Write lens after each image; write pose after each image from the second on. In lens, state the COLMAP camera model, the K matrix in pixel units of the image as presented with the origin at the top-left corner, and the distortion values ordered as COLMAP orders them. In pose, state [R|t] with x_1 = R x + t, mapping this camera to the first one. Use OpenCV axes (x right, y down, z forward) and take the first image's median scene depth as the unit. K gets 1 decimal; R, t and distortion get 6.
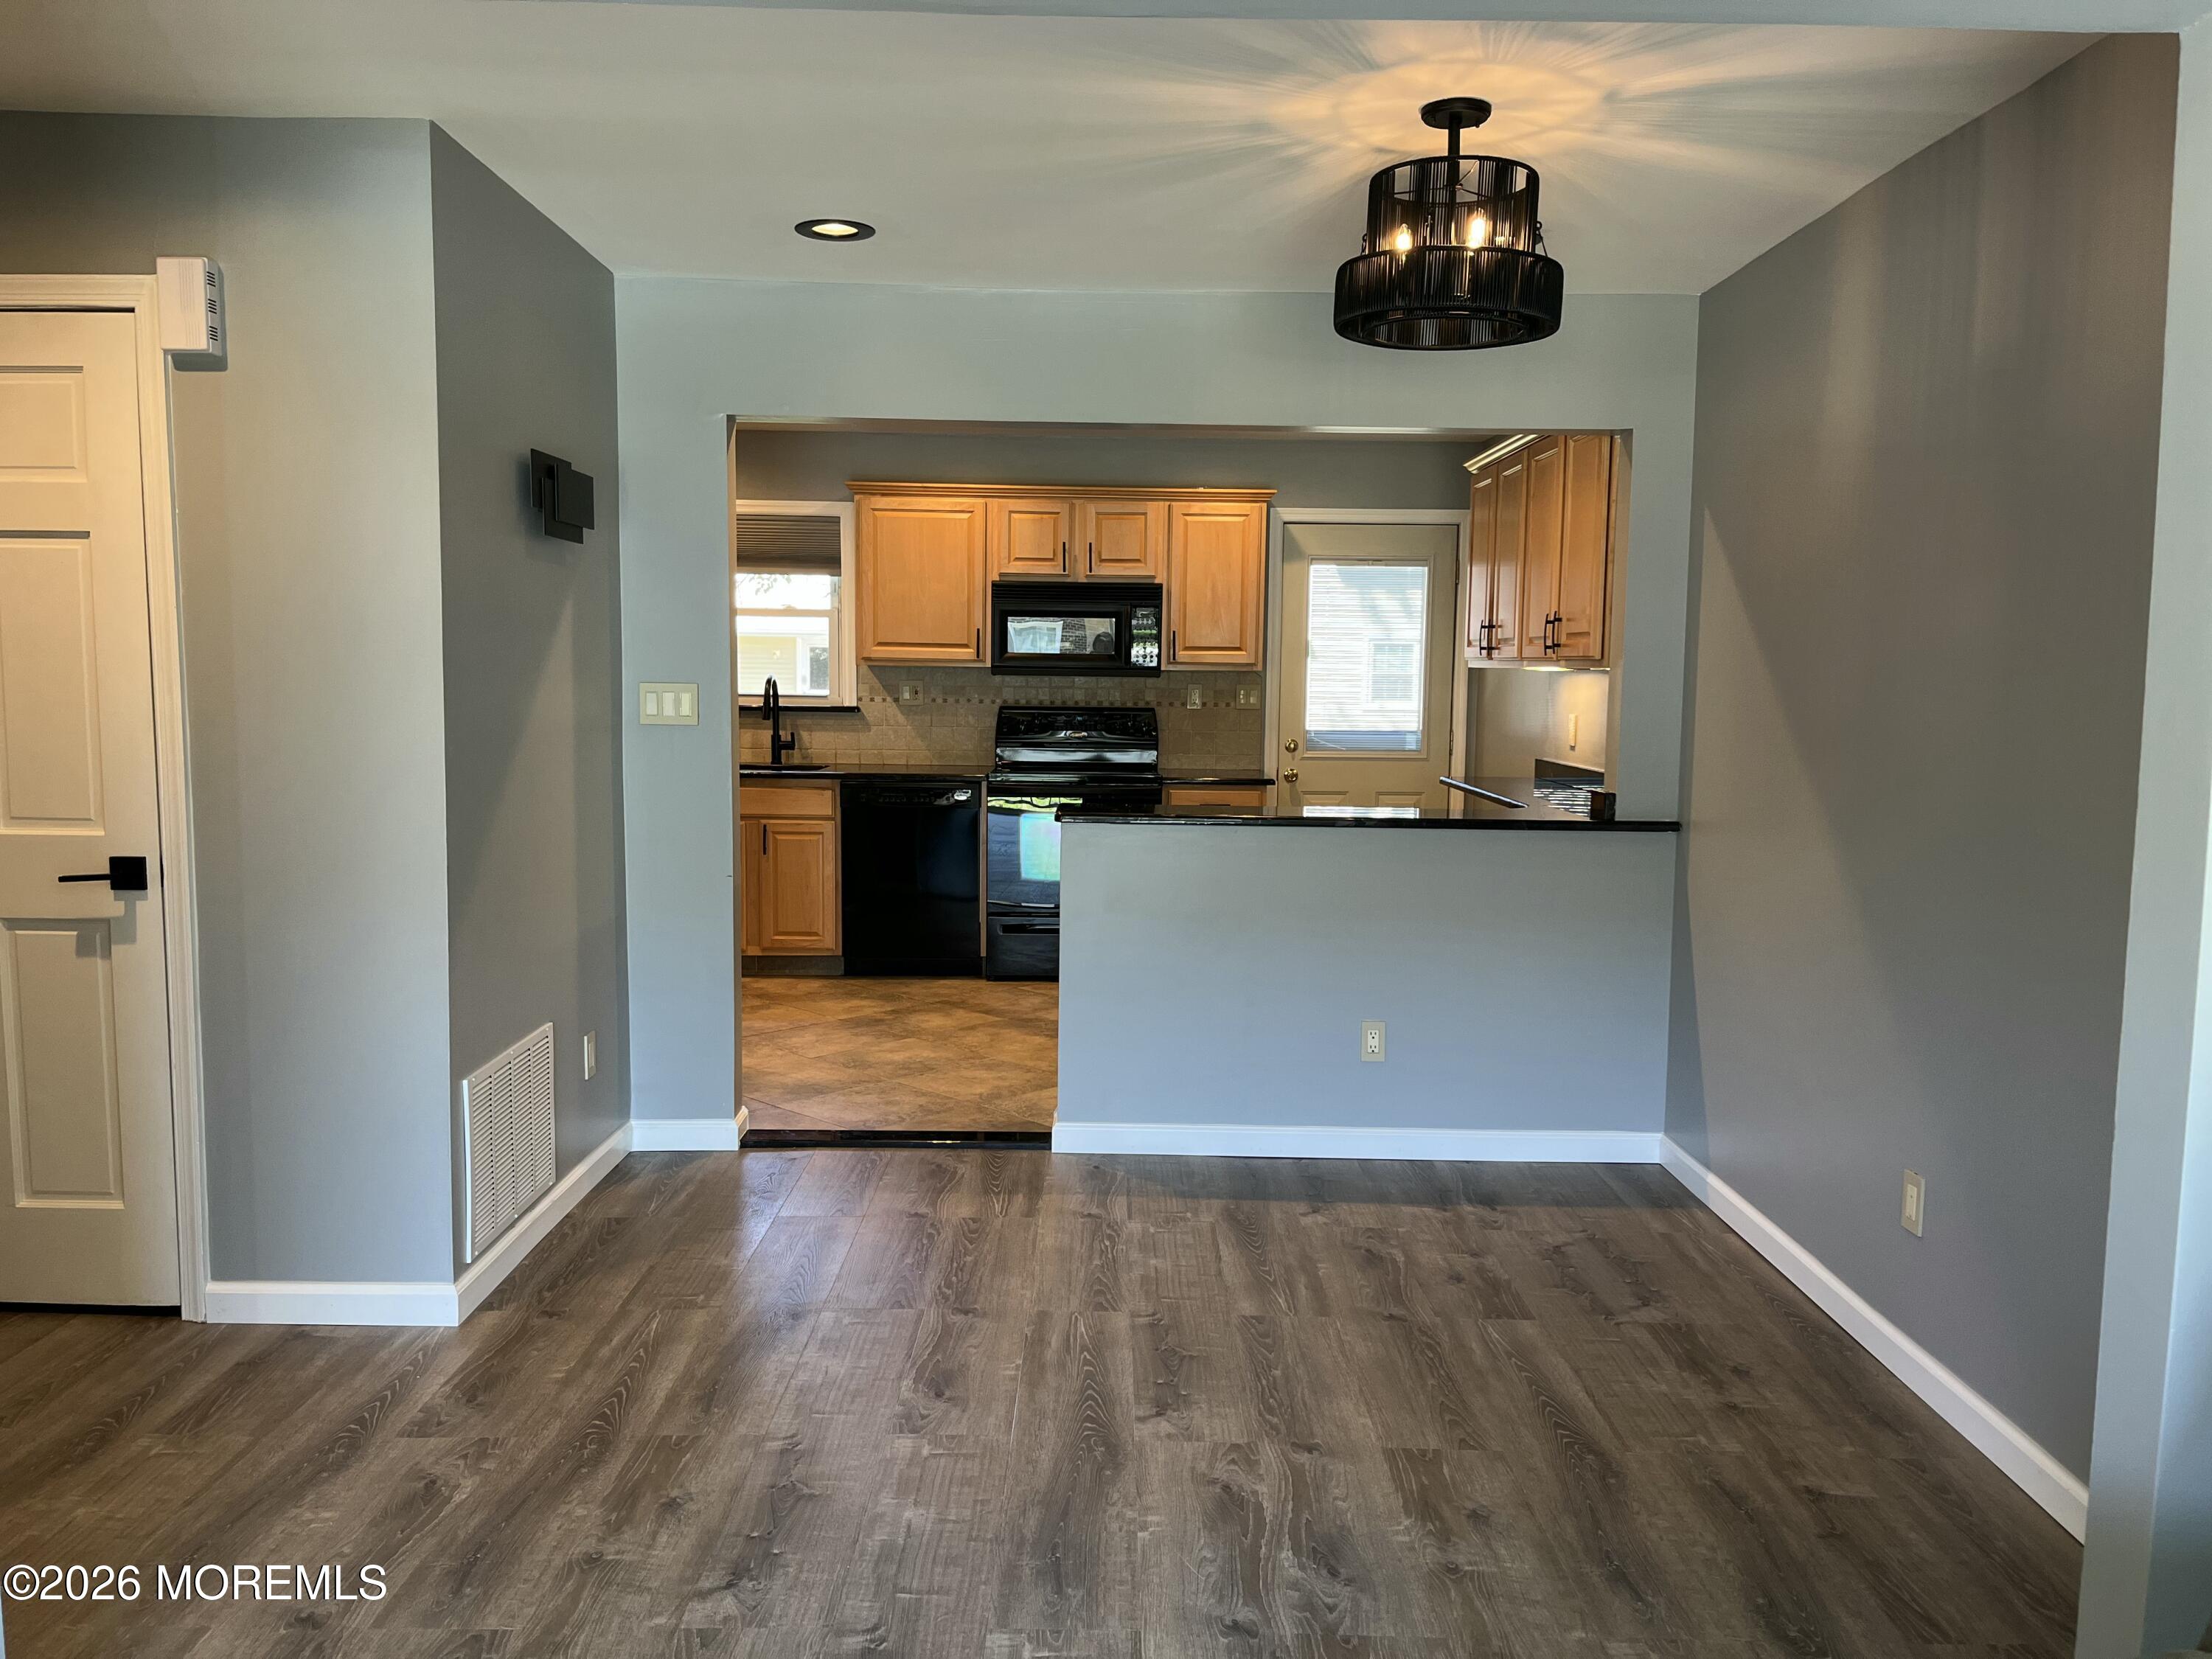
lens RADIAL K [[1673.2, 0, 1107.6], [0, 1673.2, 831.7], [0, 0, 1]] dist [0.031007, -0.031569]
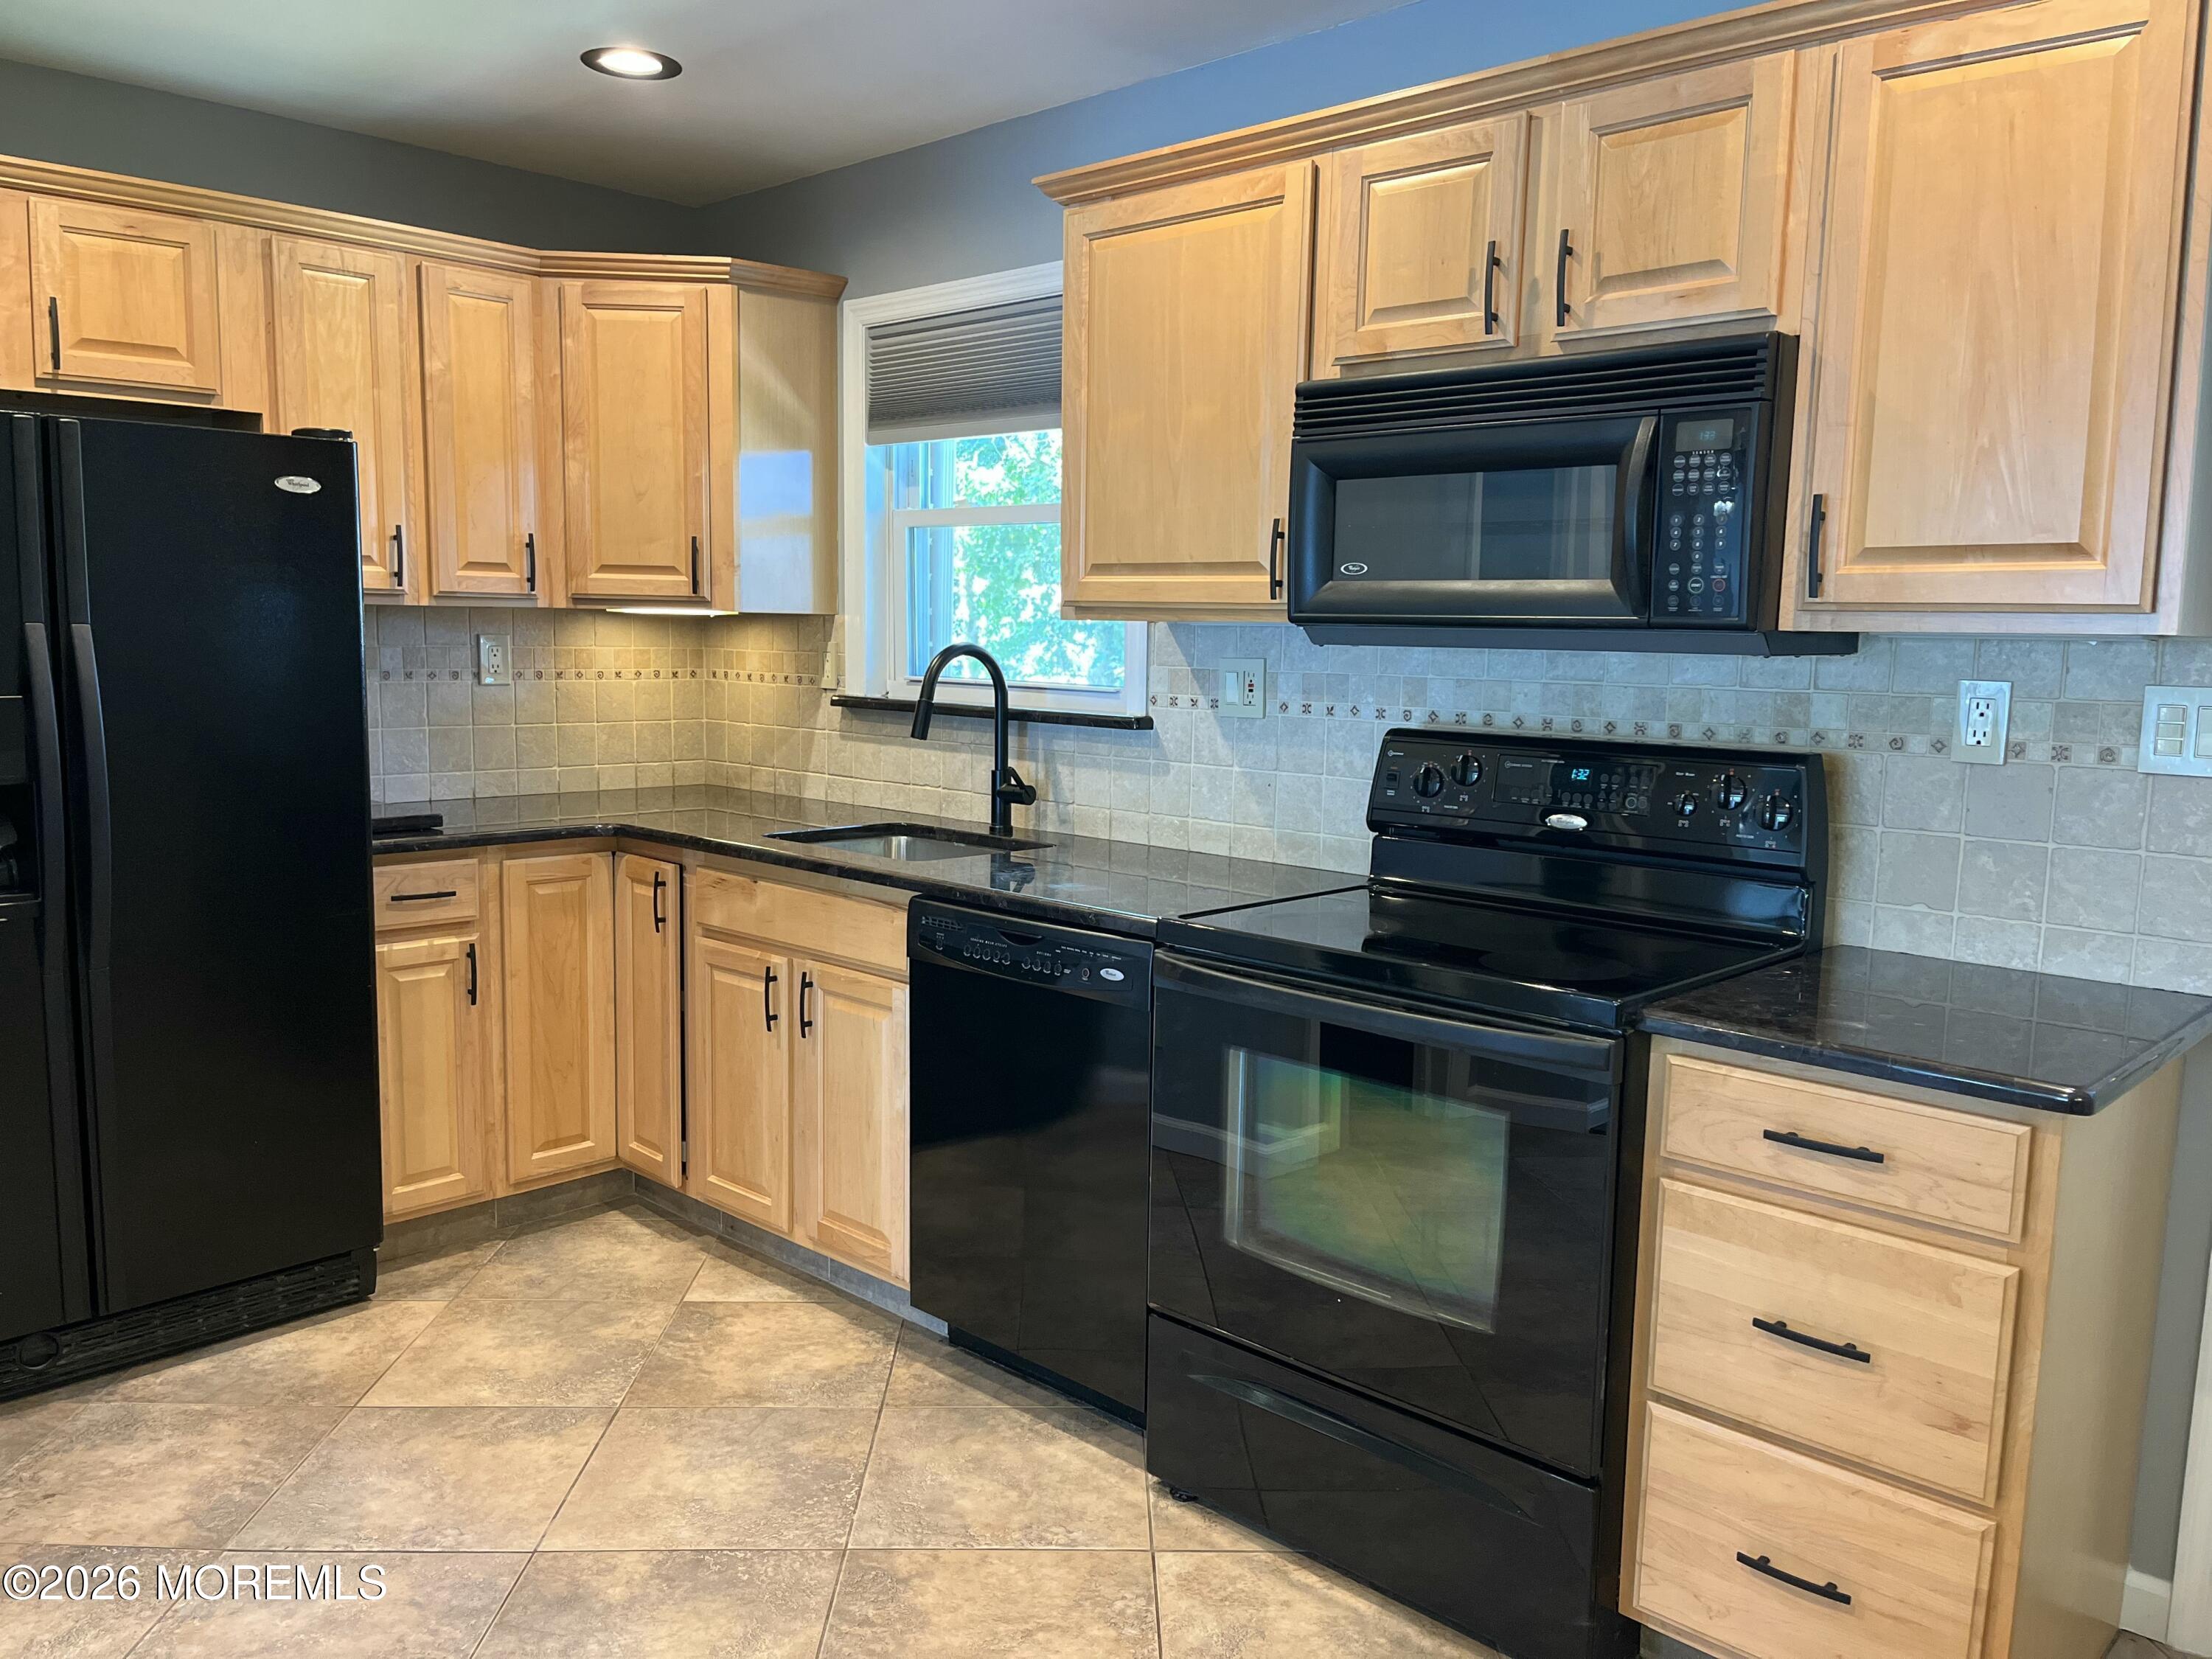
lens RADIAL K [[1673.2, 0, 1106.1], [0, 1673.2, 838.8], [0, 0, 1]] dist [0.031007, -0.031569]
pose [[0.731759, 0.086232, -0.676087, 0.143424], [-0.077797, 0.996048, 0.042840, -0.060635], [0.677109, 0.021249, 0.735576, 0.670942]]
